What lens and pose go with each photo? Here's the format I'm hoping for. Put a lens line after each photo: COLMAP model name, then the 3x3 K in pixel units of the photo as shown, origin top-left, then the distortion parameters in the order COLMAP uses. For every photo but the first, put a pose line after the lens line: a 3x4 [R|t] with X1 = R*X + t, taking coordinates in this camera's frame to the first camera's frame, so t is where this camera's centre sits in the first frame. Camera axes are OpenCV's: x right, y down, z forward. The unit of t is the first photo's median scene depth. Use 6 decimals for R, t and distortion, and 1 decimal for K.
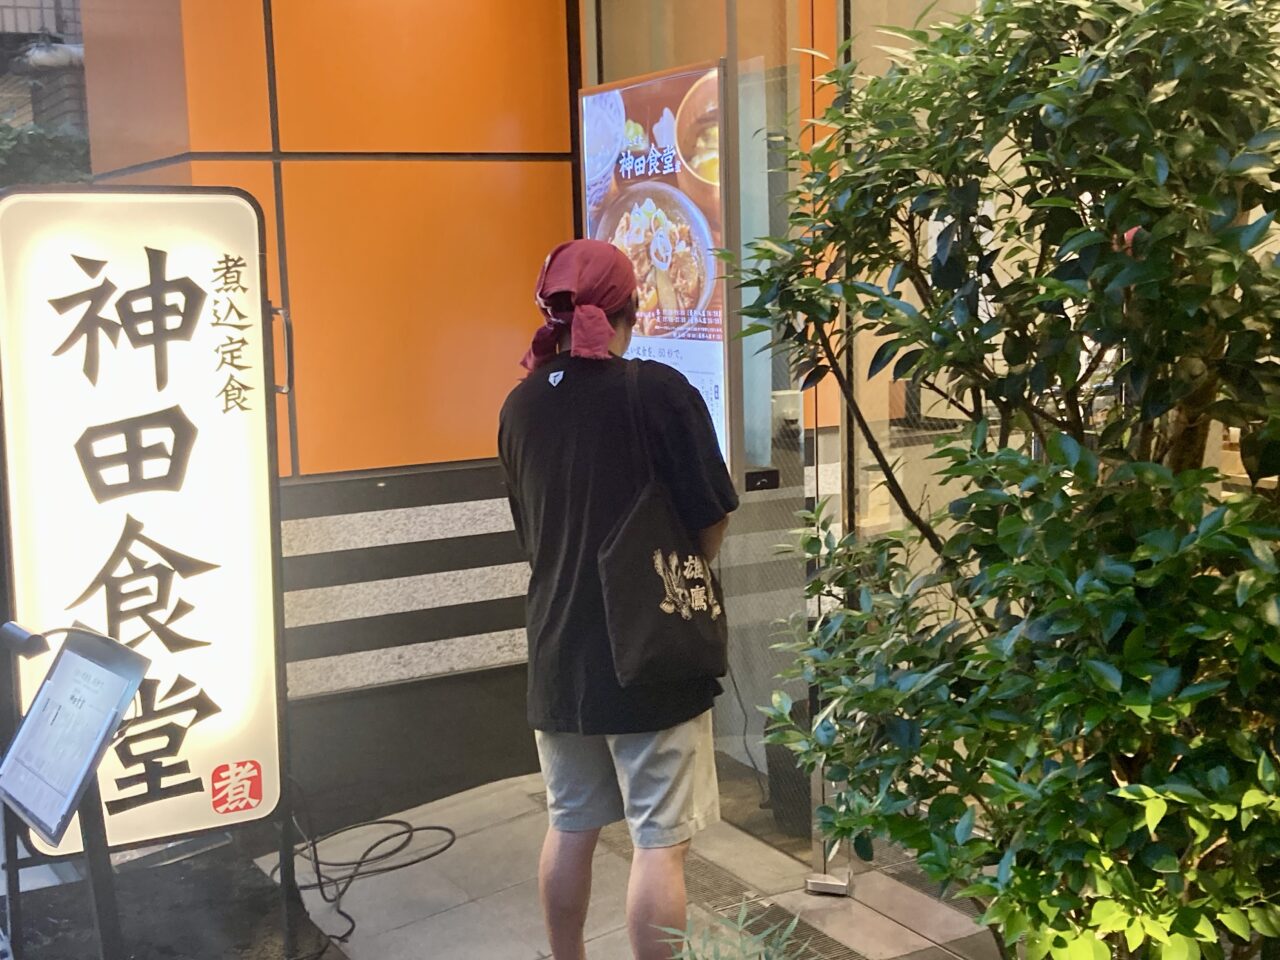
lens RADIAL K [[1661.3, 0, 642.4], [0, 1661.3, 486.5], [0, 0, 1]] dist [0.046959, 0.000000]
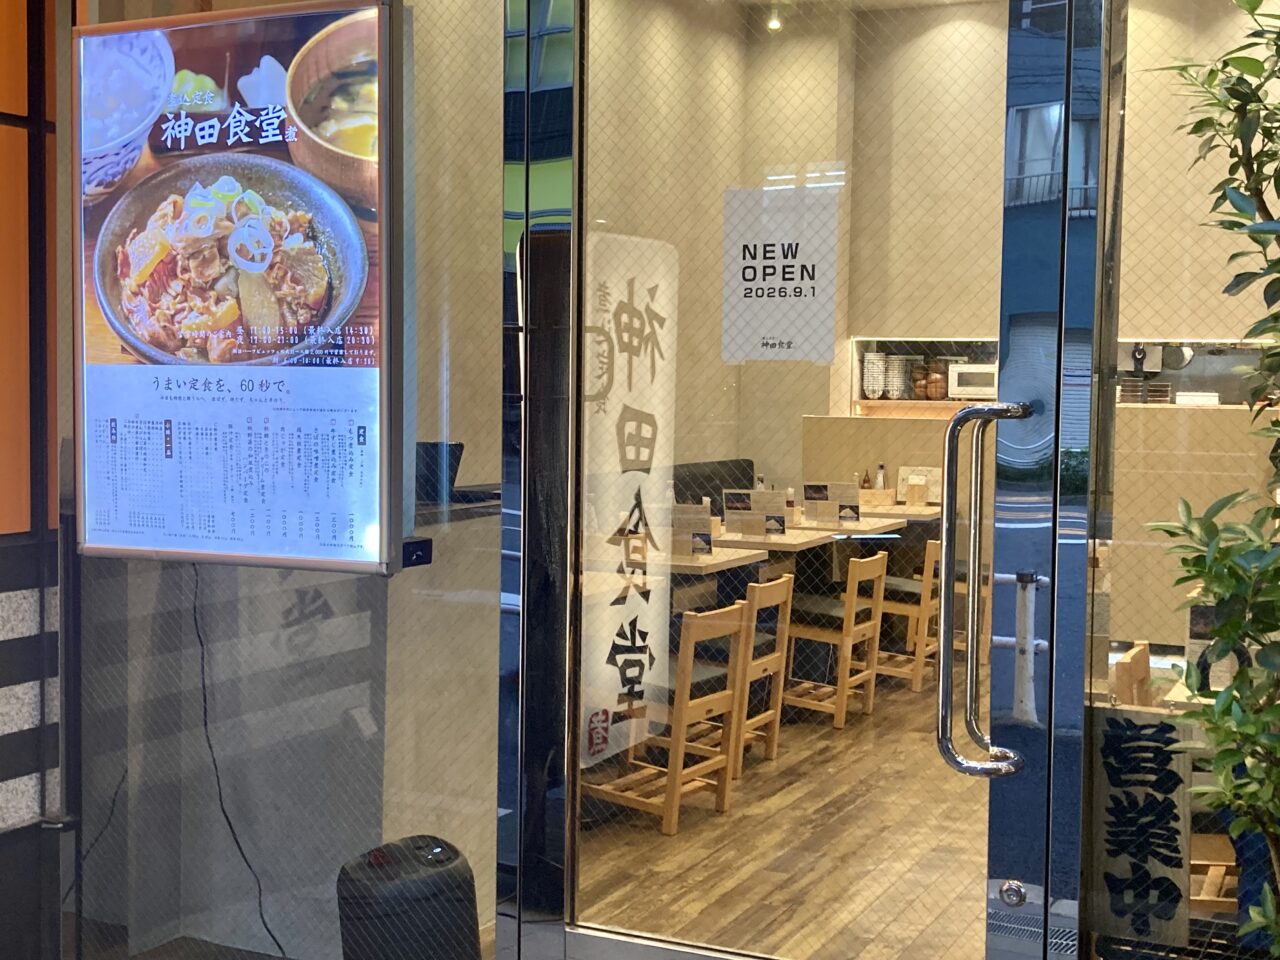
lens RADIAL K [[1661.3, 0, 636.2], [0, 1661.3, 471.8], [0, 0, 1]] dist [0.046959, 0.000000]
pose [[0.819478, 0.026423, 0.572501, -0.270059], [0.032705, 0.995153, -0.092743, 0.031058], [-0.572177, 0.094724, 0.814642, 0.315952]]
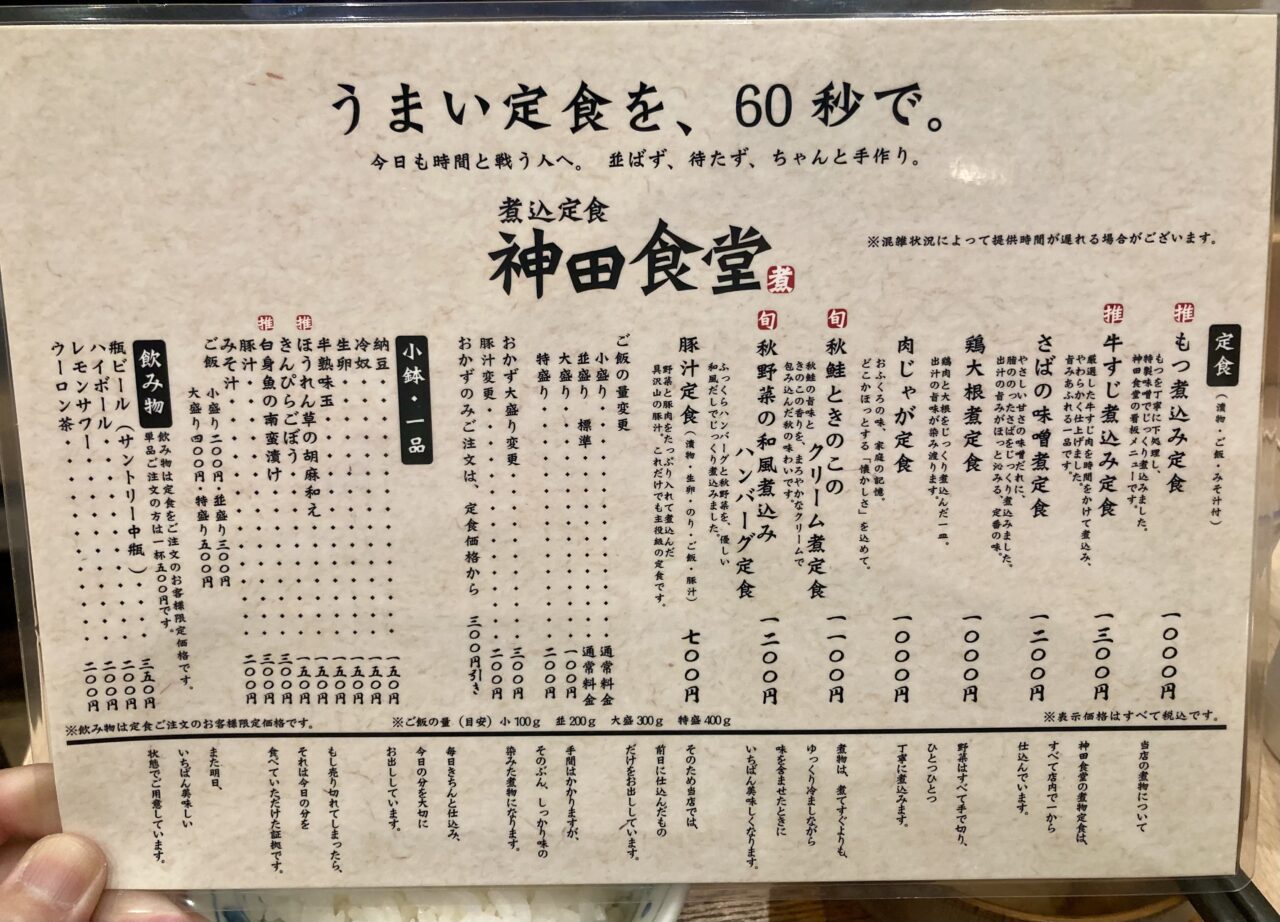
lens RADIAL K [[1085.0, 0, 630.5], [0, 1085.0, 454.8], [0, 0, 1]] dist [0.069983, -0.043361]
pose [[0.490724, -0.050658, 0.869841, -0.119646], [0.118191, 0.992951, -0.008850, -0.049984], [-0.863262, 0.107151, 0.493253, 0.966314]]
